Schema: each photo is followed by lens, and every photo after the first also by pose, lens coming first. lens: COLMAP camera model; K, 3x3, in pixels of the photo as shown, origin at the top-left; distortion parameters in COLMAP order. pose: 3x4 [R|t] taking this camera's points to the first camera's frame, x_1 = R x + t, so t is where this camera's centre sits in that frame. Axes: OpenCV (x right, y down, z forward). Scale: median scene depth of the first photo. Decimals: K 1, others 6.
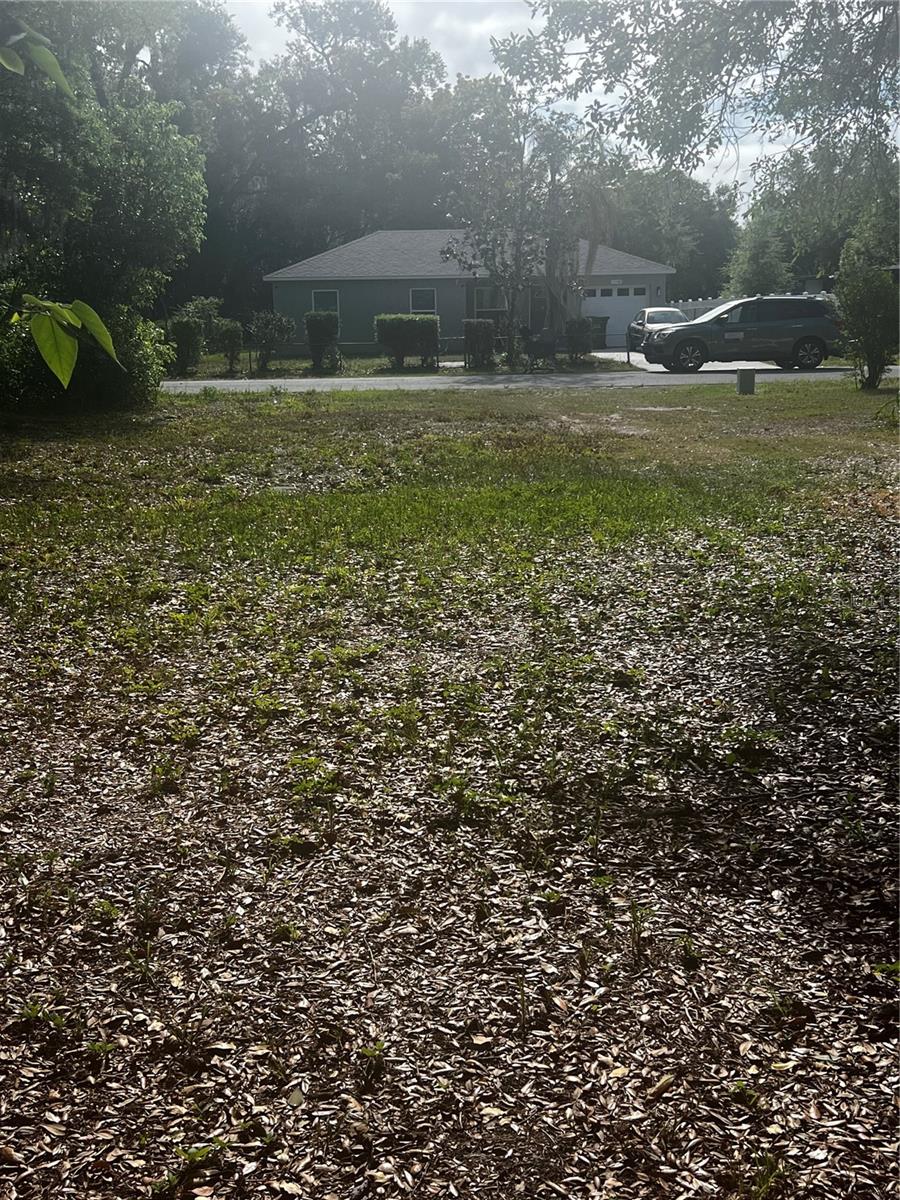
lens RADIAL K [[1437.1, 0, 453.0], [0, 1437.1, 599.6], [0, 0, 1]] dist [0.040433, 0.000000]
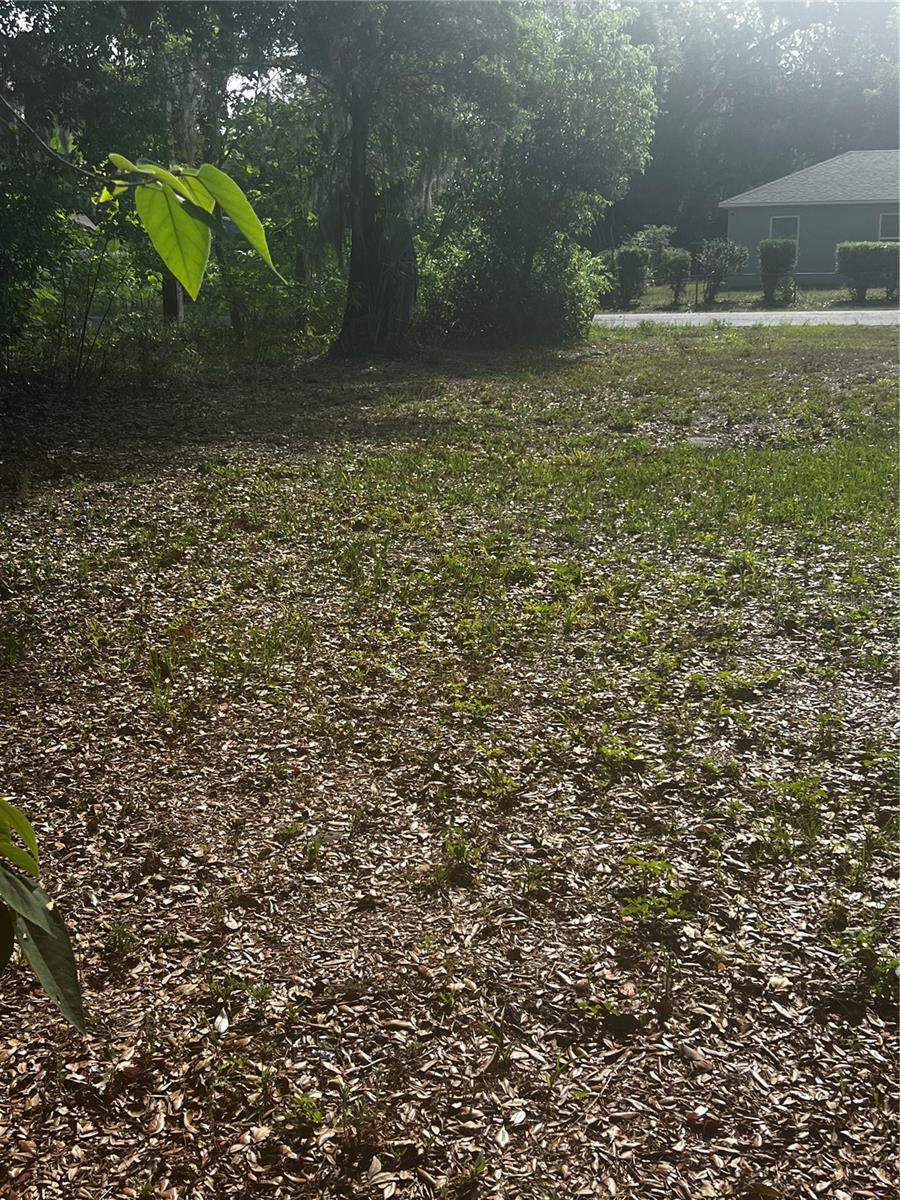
lens RADIAL K [[1437.1, 0, 458.6], [0, 1437.1, 626.5], [0, 0, 1]] dist [0.040433, 0.000000]
pose [[0.954364, 0.071682, -0.289917, 0.003781], [-0.053365, 0.996075, 0.070611, -0.035754], [0.293841, -0.051917, 0.954443, 0.232654]]
